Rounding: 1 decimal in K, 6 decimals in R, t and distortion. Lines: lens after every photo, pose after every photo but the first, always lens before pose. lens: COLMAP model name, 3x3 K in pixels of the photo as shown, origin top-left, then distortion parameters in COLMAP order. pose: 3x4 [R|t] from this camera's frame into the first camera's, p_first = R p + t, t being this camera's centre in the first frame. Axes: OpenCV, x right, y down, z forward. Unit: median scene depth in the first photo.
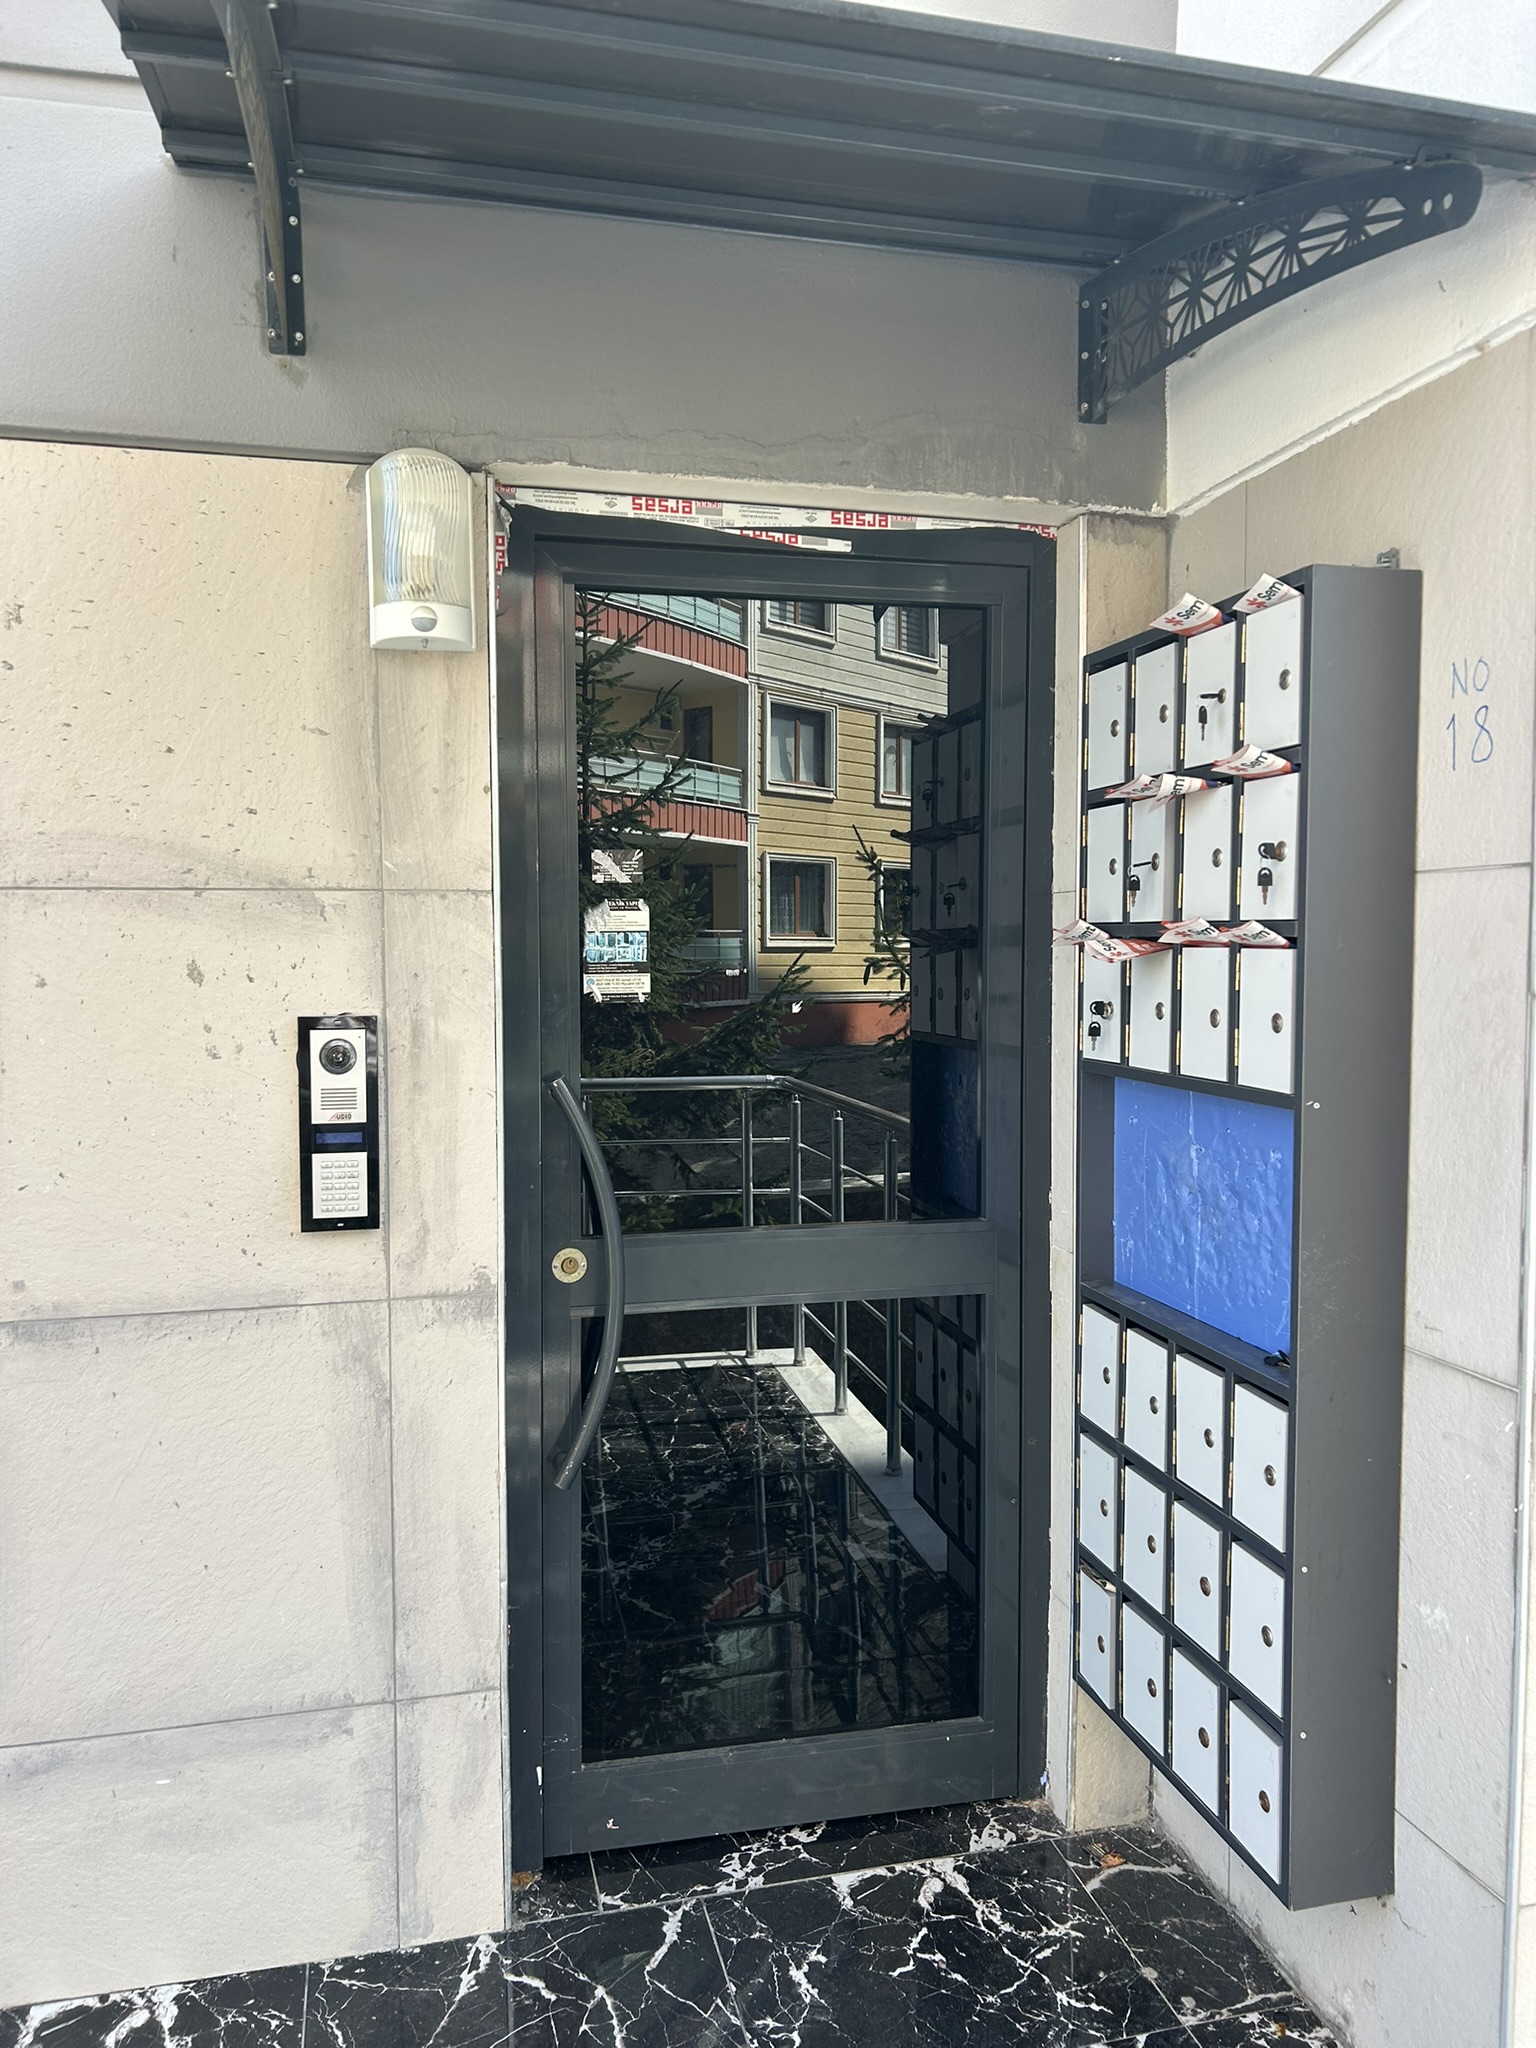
lens RADIAL K [[1561.8, 0, 769.7], [0, 1561.8, 1015.4], [0, 0, 1]] dist [0.048159, -0.017591]
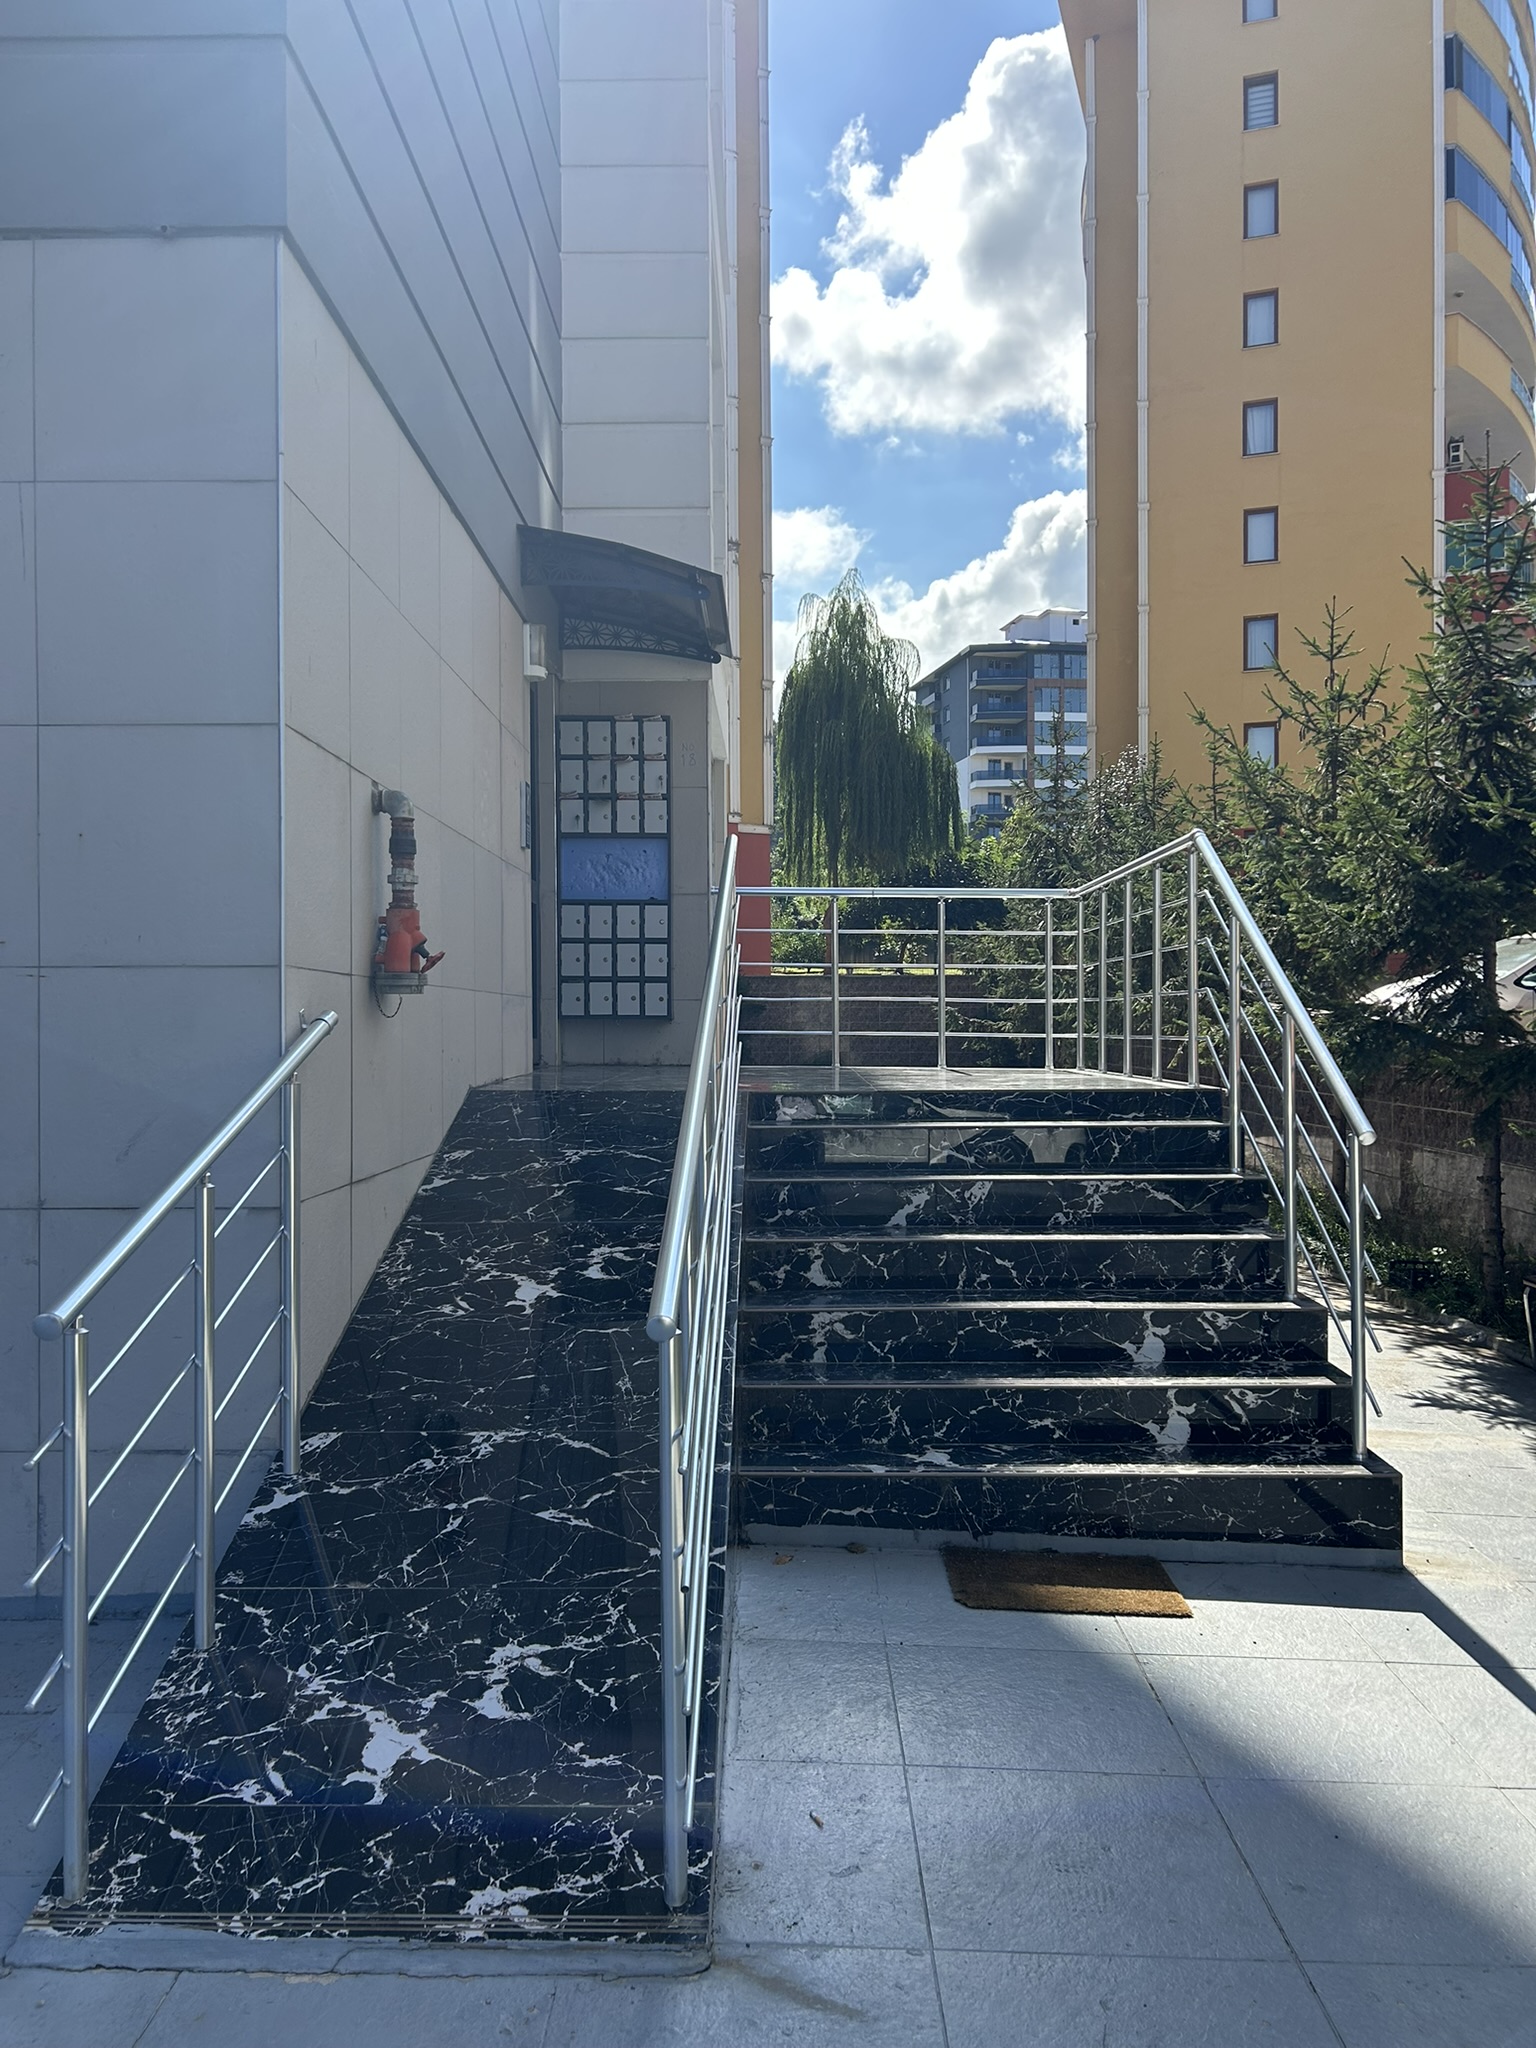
lens RADIAL K [[1561.8, 0, 763.7], [0, 1561.8, 1027.2], [0, 0, 1]] dist [0.048159, -0.017591]
pose [[0.248902, 0.004826, 0.968517, -3.489378], [0.052054, 0.998476, -0.018353, 0.624626], [-0.967129, 0.054983, 0.248271, -0.293848]]
